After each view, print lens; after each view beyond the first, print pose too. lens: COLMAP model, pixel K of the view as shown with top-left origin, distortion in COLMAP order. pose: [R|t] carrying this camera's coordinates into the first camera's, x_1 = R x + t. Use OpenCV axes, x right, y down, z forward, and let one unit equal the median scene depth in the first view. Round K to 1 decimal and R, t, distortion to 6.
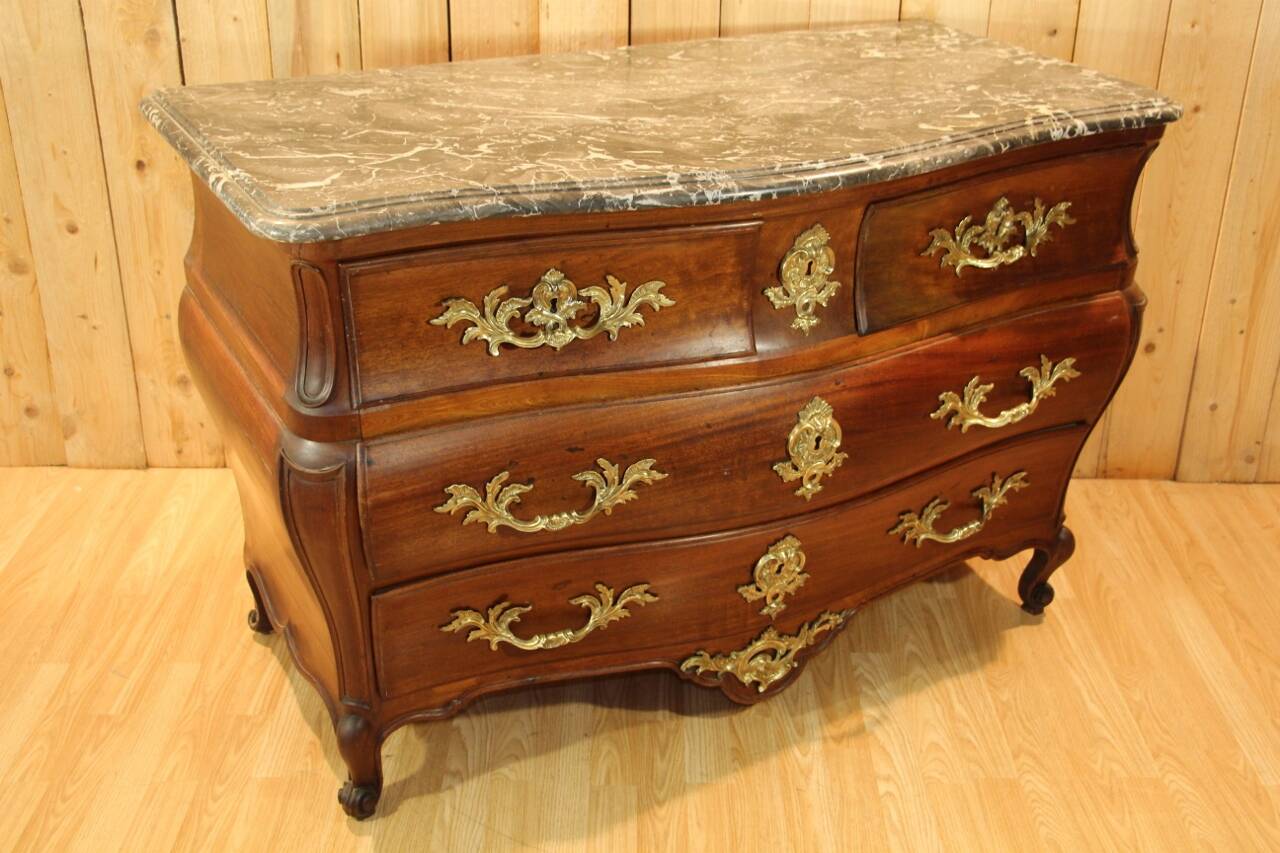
lens RADIAL K [[1562.5, 0, 640.0], [0, 1562.5, 426.5], [0, 0, 1]] dist [-0.026158, 0.036526]
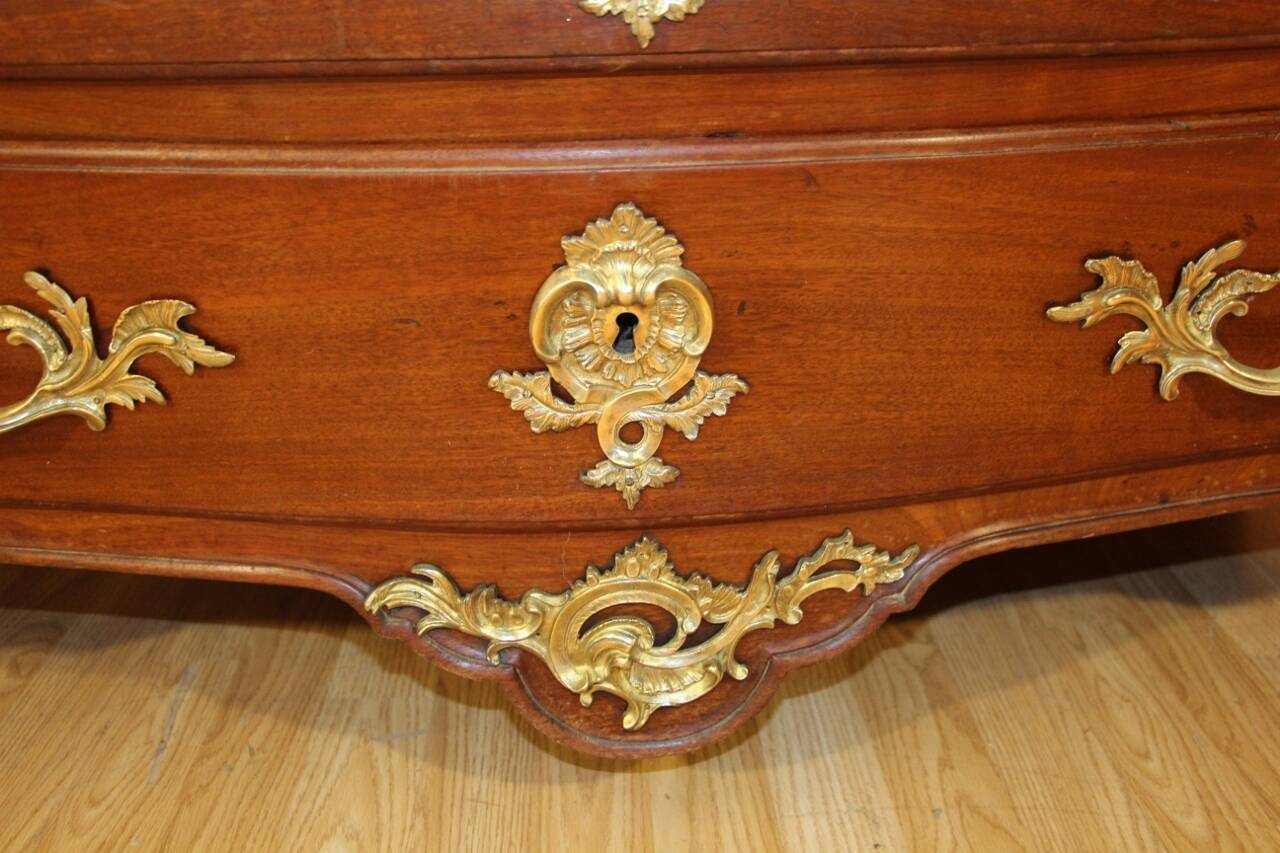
lens RADIAL K [[1301.4, 0, 661.4], [0, 1301.4, 427.6], [0, 0, 1]] dist [-0.130491, 0.247679]
pose [[0.914964, 0.109915, -0.388279, 0.214100], [-0.145092, 0.987450, -0.062373, 0.133568], [0.376550, 0.113405, 0.919429, 0.809246]]
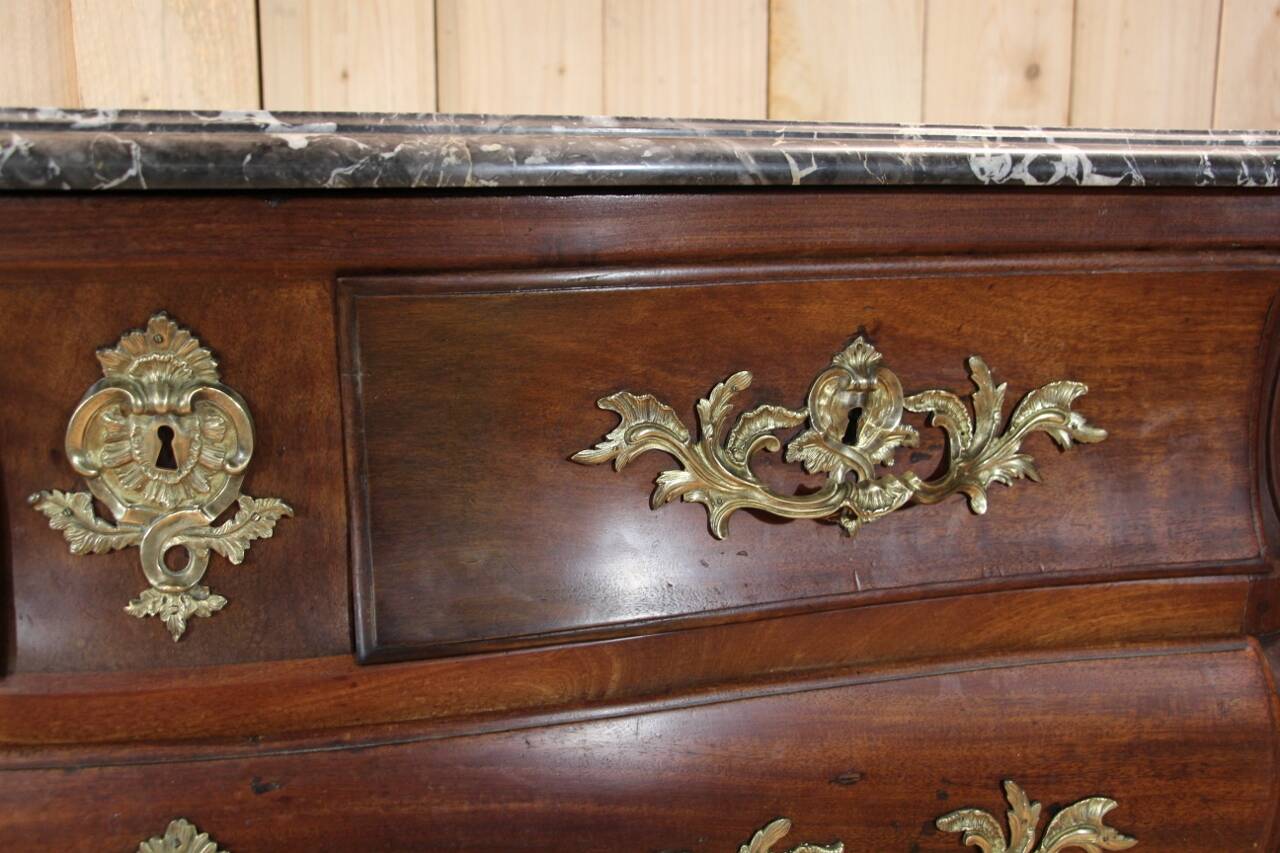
lens RADIAL K [[1324.8, 0, 658.8], [0, 1324.8, 424.8], [0, 0, 1]] dist [-0.130223, 0.261022]
pose [[0.952708, 0.046688, -0.300279, 0.296076], [-0.122753, 0.963049, -0.239727, -0.046920], [0.277991, 0.265250, 0.923235, 0.729742]]
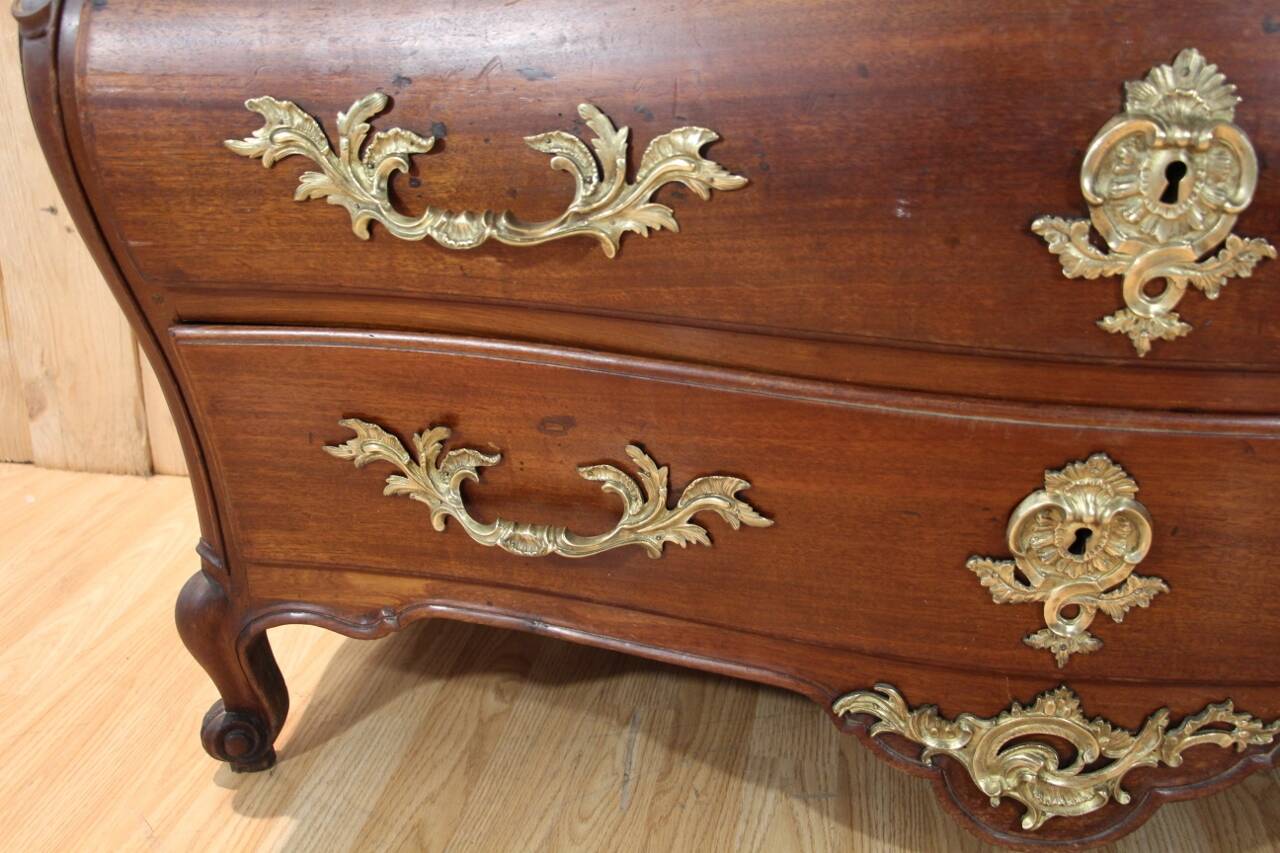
lens RADIAL K [[1324.8, 0, 658.8], [0, 1324.8, 424.8], [0, 0, 1]] dist [-0.130223, 0.261022]
pose [[0.811549, 0.201028, -0.548612, 0.194712], [-0.249815, 0.968181, -0.014775, 0.100147], [0.528186, 0.149043, 0.835946, 0.686863]]
